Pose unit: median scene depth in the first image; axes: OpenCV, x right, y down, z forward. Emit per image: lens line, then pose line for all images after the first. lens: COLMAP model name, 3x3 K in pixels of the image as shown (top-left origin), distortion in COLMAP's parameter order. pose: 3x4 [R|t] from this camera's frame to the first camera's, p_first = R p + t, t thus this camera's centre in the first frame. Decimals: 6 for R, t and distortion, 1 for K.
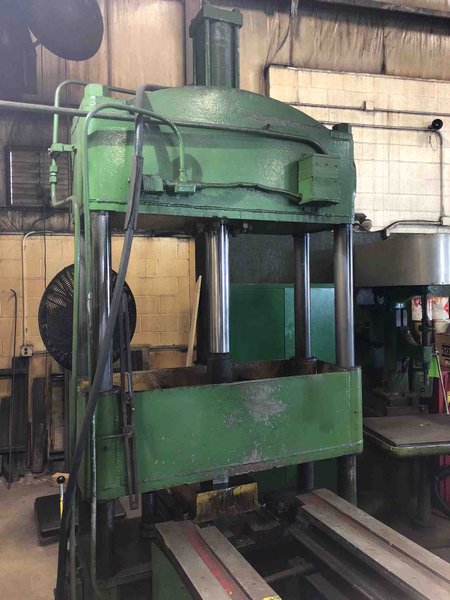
lens RADIAL K [[490.5, 0, 225.2], [0, 490.5, 291.4], [0, 0, 1]] dist [0.010184, 0.013895]
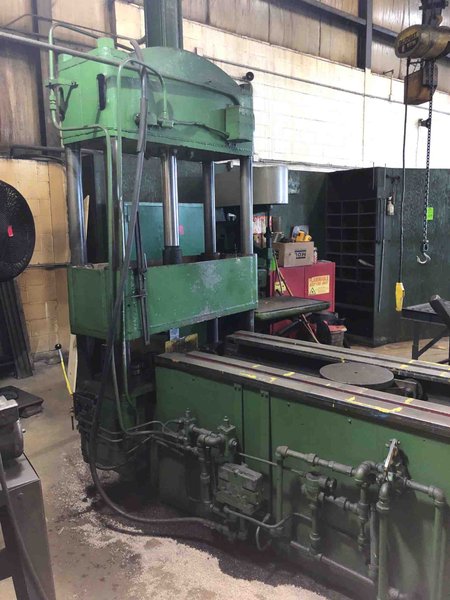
lens RADIAL K [[490.5, 0, 225.2], [0, 490.5, 291.4], [0, 0, 1]] dist [0.010184, 0.013895]
pose [[0.899525, -0.064263, 0.432117, -0.510004], [0.005915, 0.990823, 0.135038, 0.068766], [-0.436829, -0.118914, 0.891650, -0.348333]]
